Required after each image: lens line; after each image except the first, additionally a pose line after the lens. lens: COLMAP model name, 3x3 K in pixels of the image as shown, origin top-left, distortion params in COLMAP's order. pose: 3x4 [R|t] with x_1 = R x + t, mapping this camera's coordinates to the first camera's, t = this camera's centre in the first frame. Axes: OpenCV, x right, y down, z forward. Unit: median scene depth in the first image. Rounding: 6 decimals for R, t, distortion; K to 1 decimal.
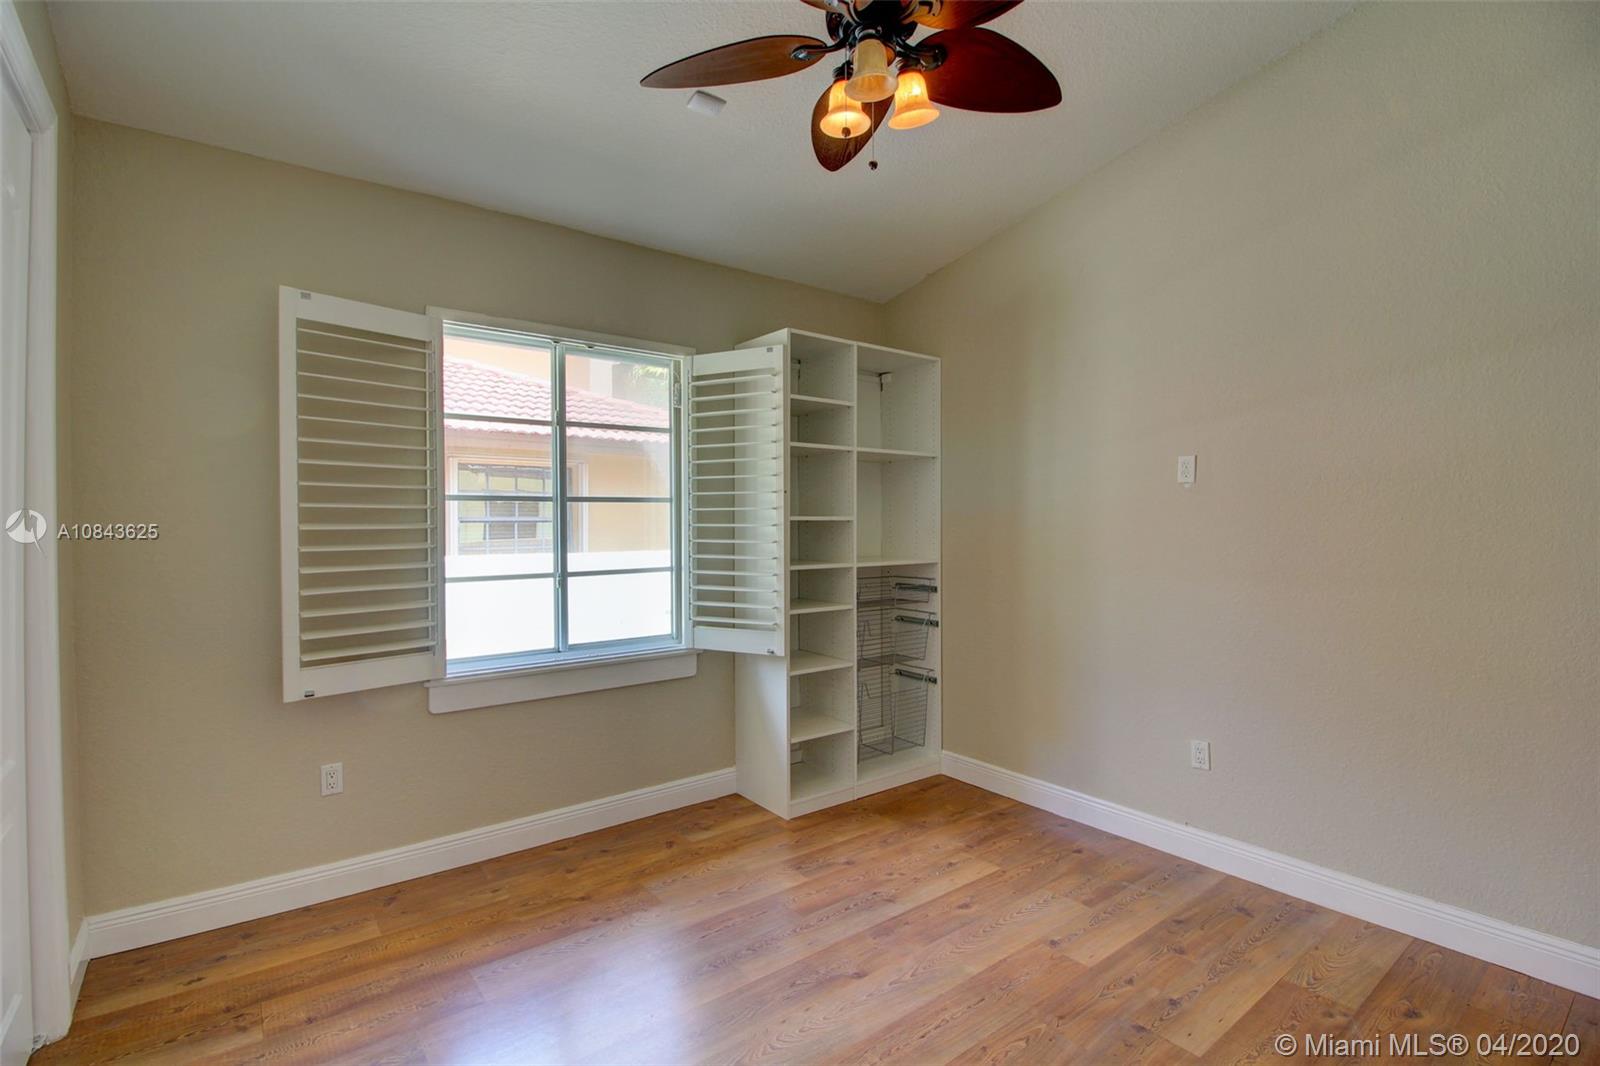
lens RADIAL K [[745.7, 0, 796.3], [0, 745.7, 535.7], [0, 0, 1]] dist [-0.006488, -0.005035]
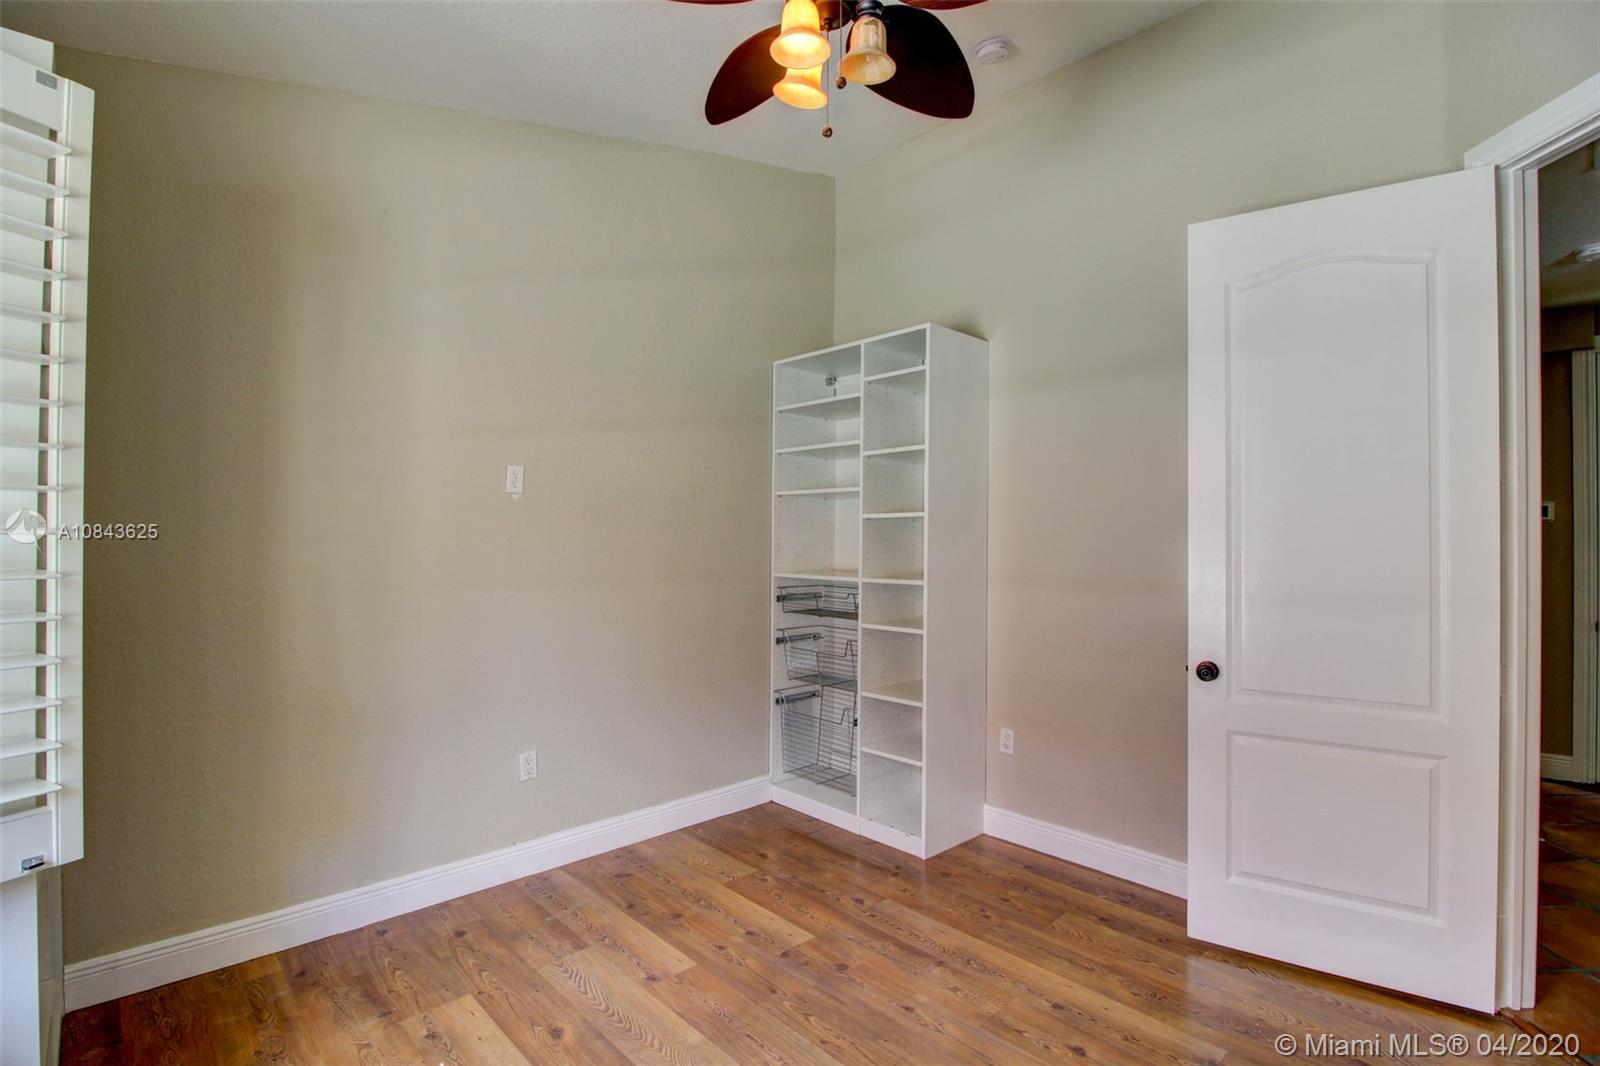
lens RADIAL K [[745.7, 0, 810.4], [0, 745.7, 540.8], [0, 0, 1]] dist [-0.006488, -0.005035]
pose [[-0.107059, 0.009573, 0.994207, -0.652633], [0.015954, 0.999841, -0.007909, 0.007800], [-0.994125, 0.015015, -0.107195, 0.954103]]
